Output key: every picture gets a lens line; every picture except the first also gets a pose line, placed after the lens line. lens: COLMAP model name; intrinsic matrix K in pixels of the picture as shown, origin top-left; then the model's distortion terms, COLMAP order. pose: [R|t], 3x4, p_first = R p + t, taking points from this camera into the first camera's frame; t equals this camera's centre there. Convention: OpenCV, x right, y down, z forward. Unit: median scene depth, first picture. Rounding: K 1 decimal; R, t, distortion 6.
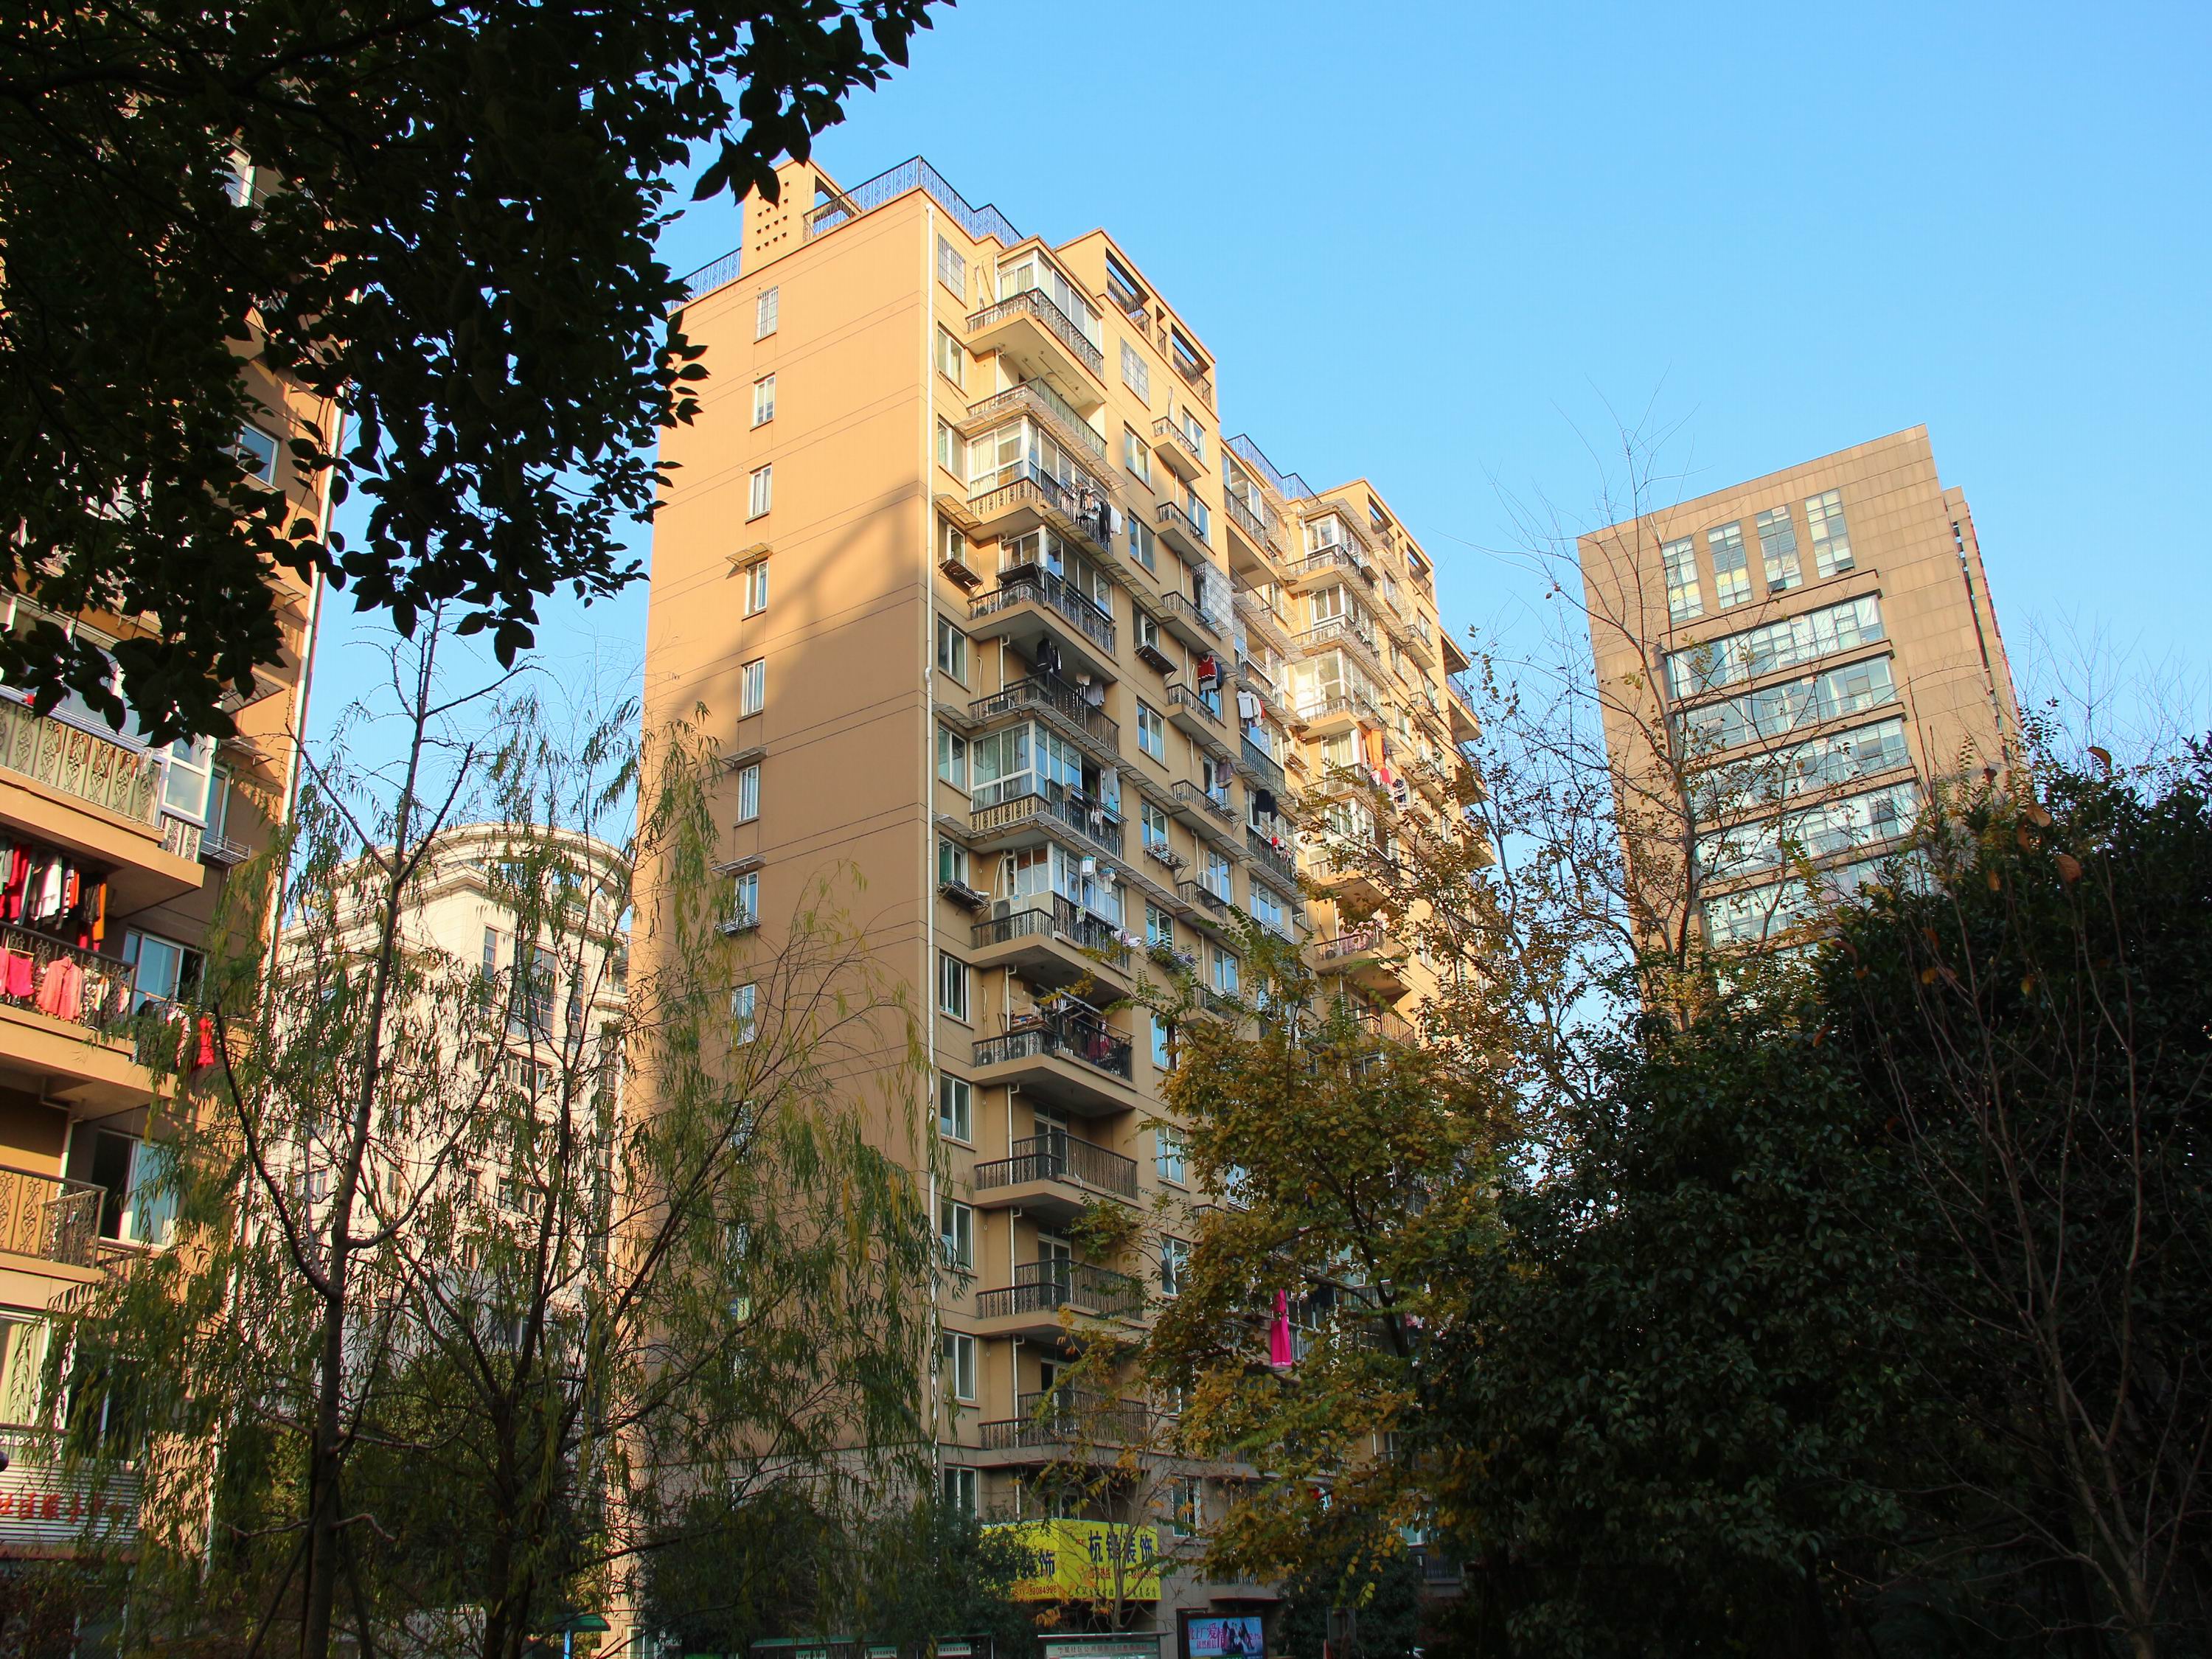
lens RADIAL K [[1846.5, 0, 1135.8], [0, 1846.5, 949.8], [0, 0, 1]] dist [-0.150425, 0.152472]
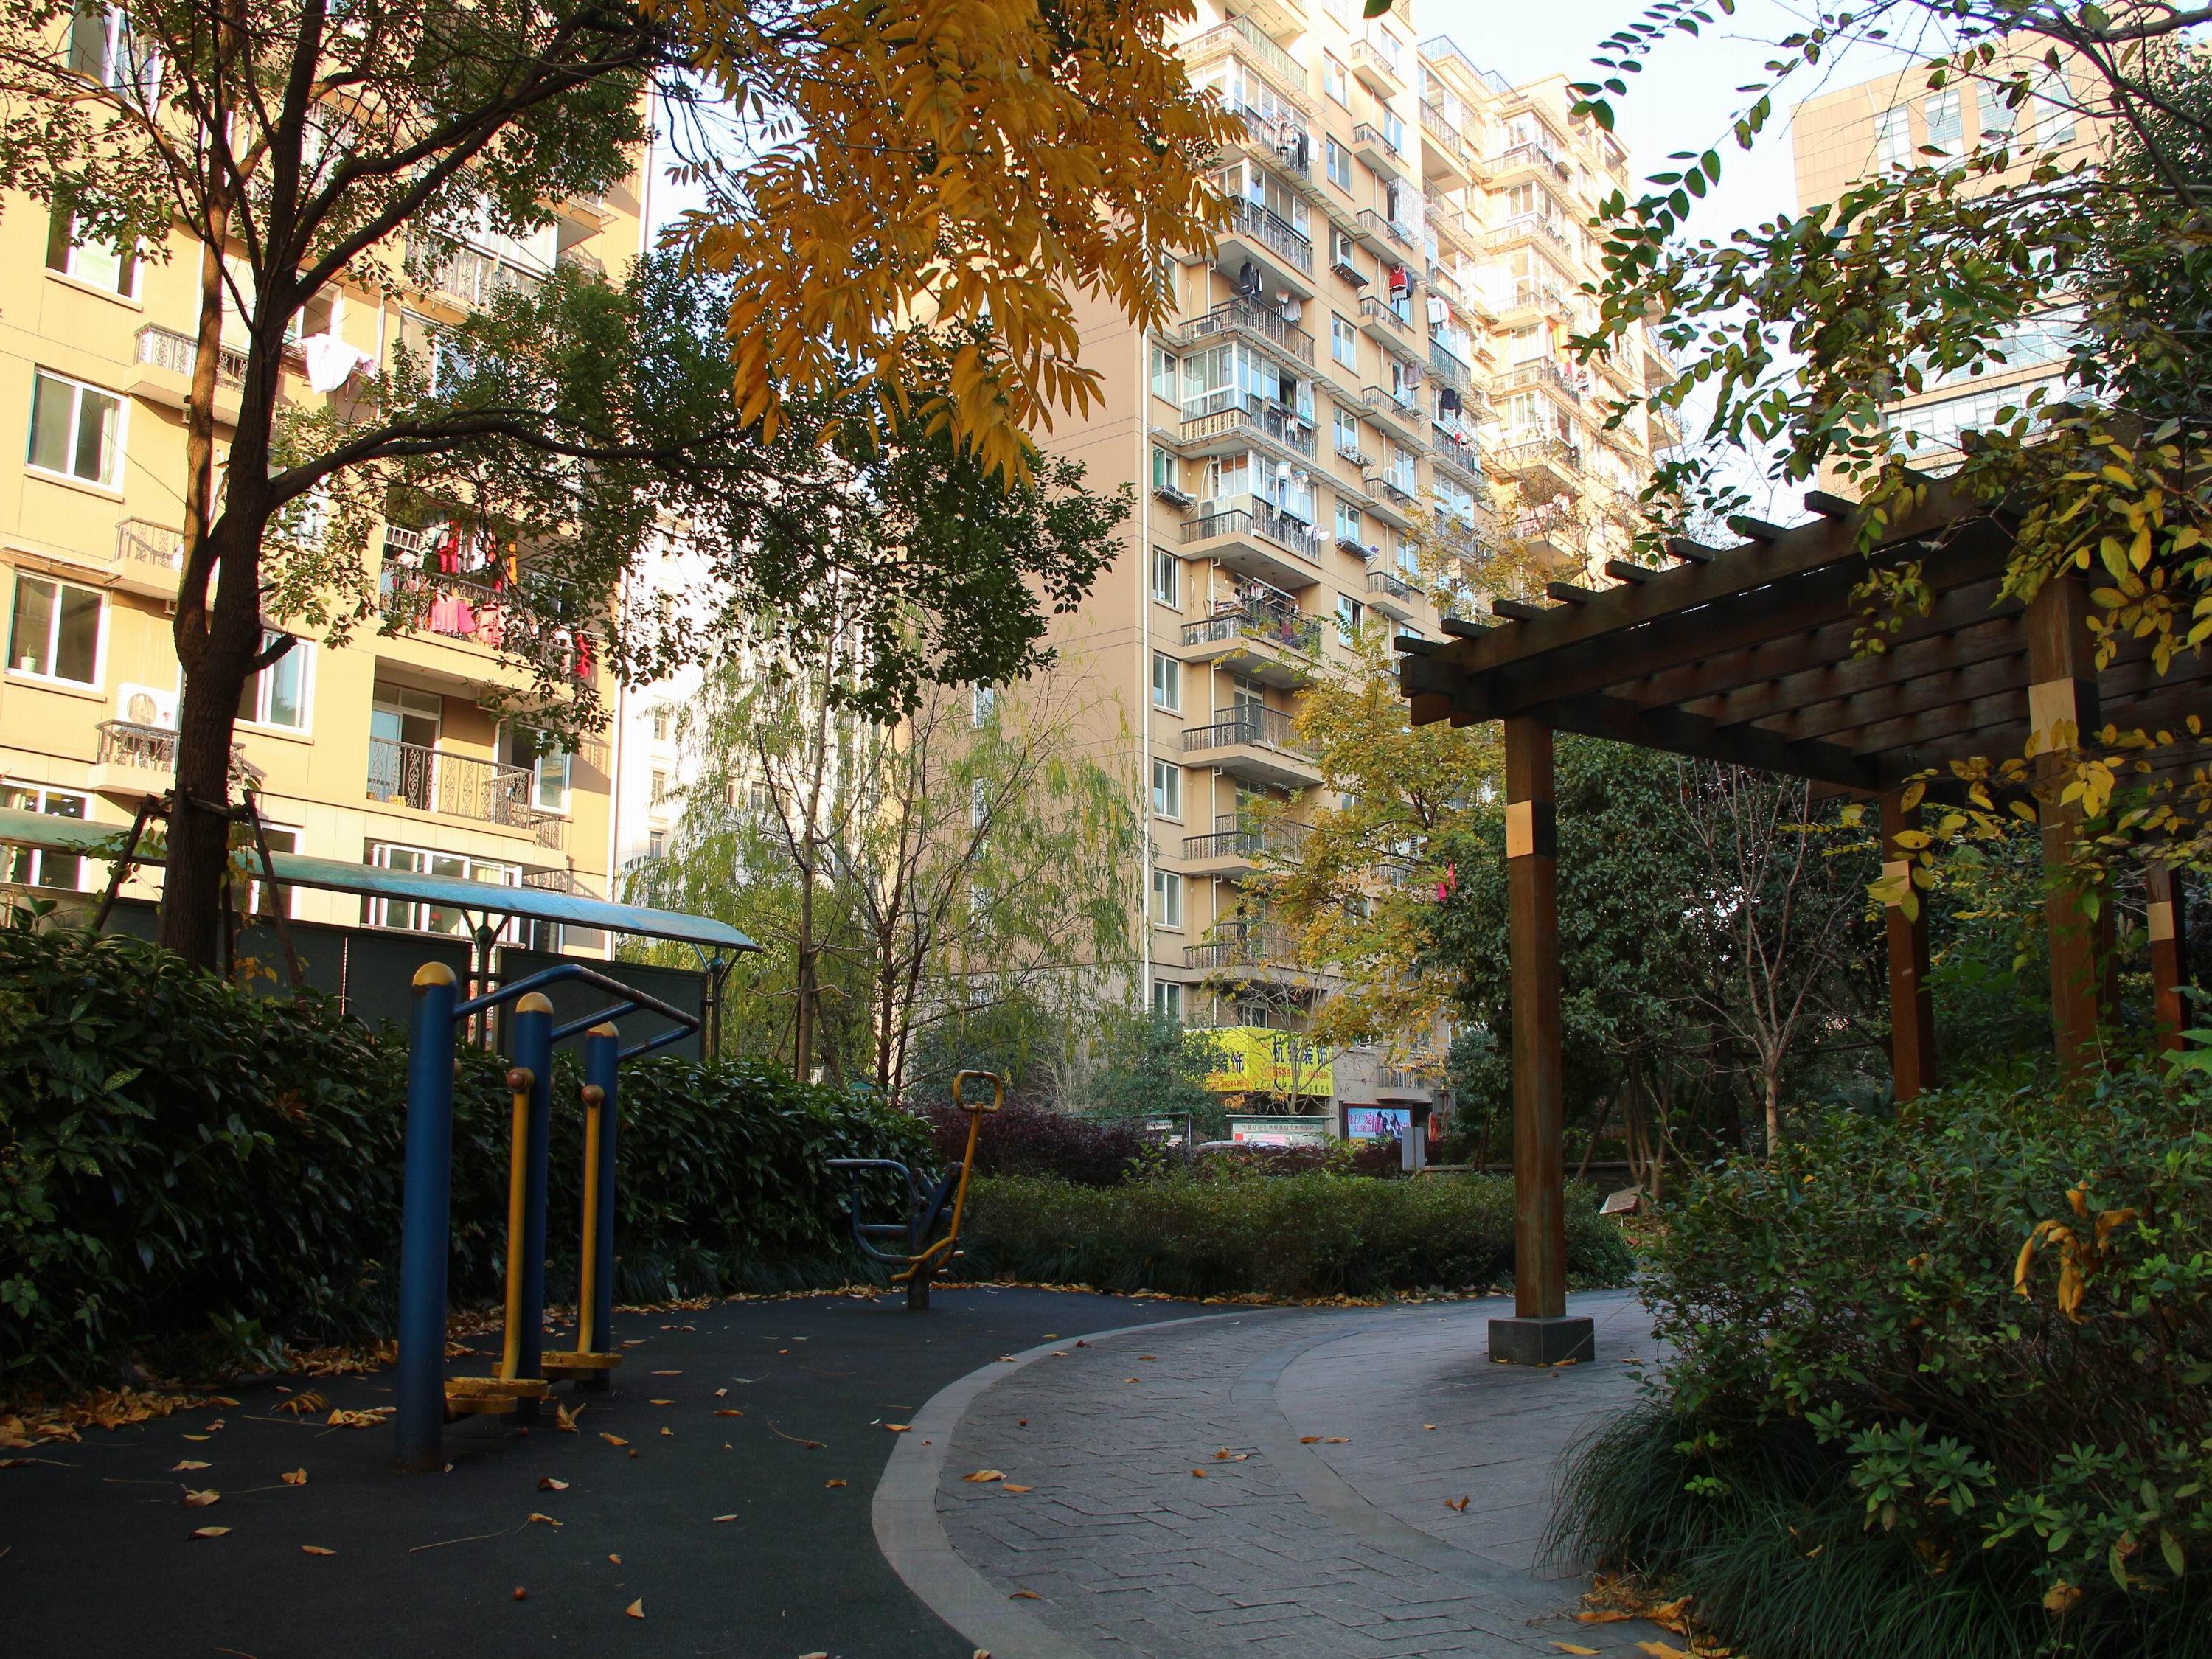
lens RADIAL K [[1880.4, 0, 1116.0], [0, 1880.4, 884.4], [0, 0, 1]] dist [-0.161248, 0.150192]
pose [[0.991585, 0.027409, -0.126526, 0.023675], [0.000726, 0.976138, 0.217148, -0.044822], [0.129459, -0.215412, 0.967904, -0.177341]]
